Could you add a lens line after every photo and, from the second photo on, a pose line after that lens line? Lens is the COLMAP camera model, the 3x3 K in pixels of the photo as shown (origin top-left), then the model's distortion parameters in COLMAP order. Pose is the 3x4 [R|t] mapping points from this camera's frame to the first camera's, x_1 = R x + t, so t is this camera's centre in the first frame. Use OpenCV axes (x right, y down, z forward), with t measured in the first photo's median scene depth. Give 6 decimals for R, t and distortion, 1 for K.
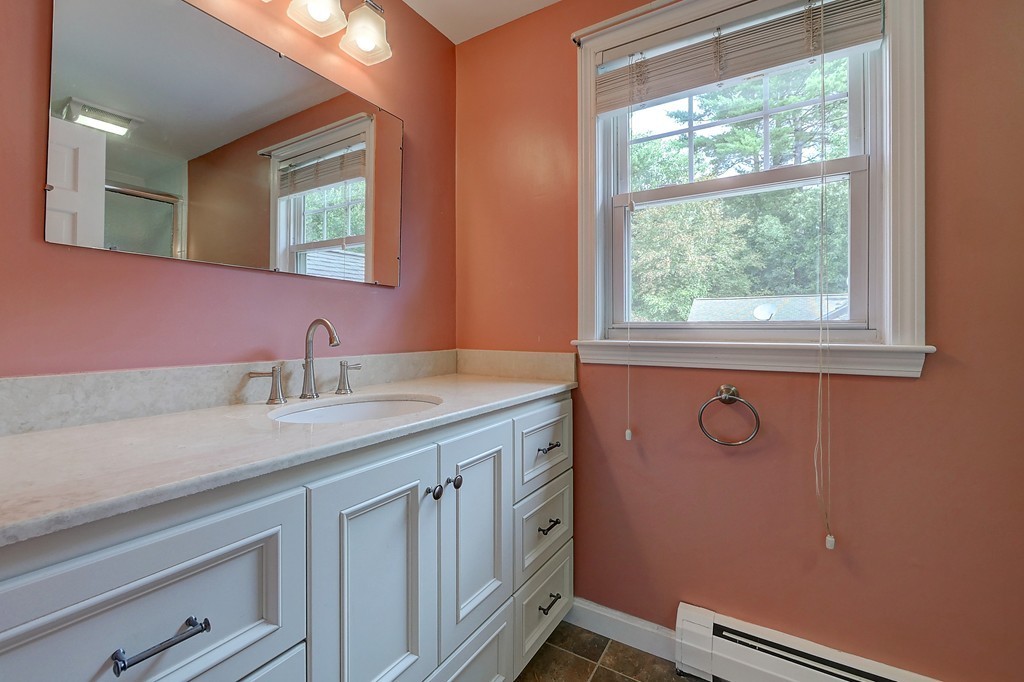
lens RADIAL K [[441.0, 0, 508.6], [0, 441.0, 333.4], [0, 0, 1]] dist [-0.003178, -0.000637]
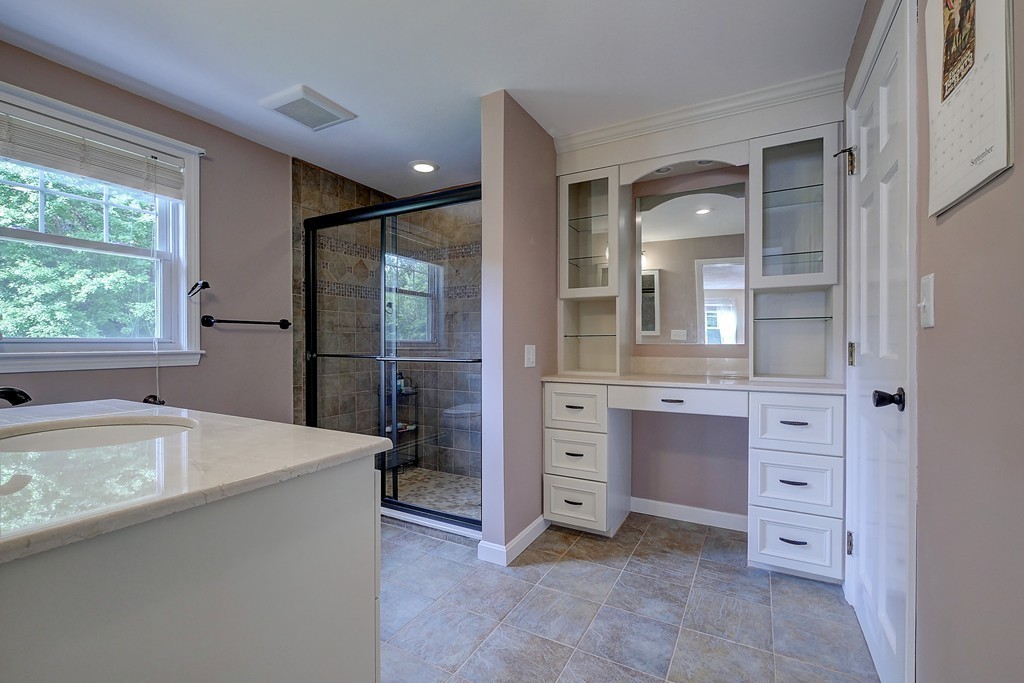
lens RADIAL K [[441.0, 0, 508.8], [0, 441.0, 344.1], [0, 0, 1]] dist [-0.003178, -0.000637]
pose [[-0.047703, -0.008767, 0.998823, -1.274376], [0.004011, 0.999952, 0.008969, -0.016992], [-0.998854, 0.004434, -0.047665, -0.422554]]
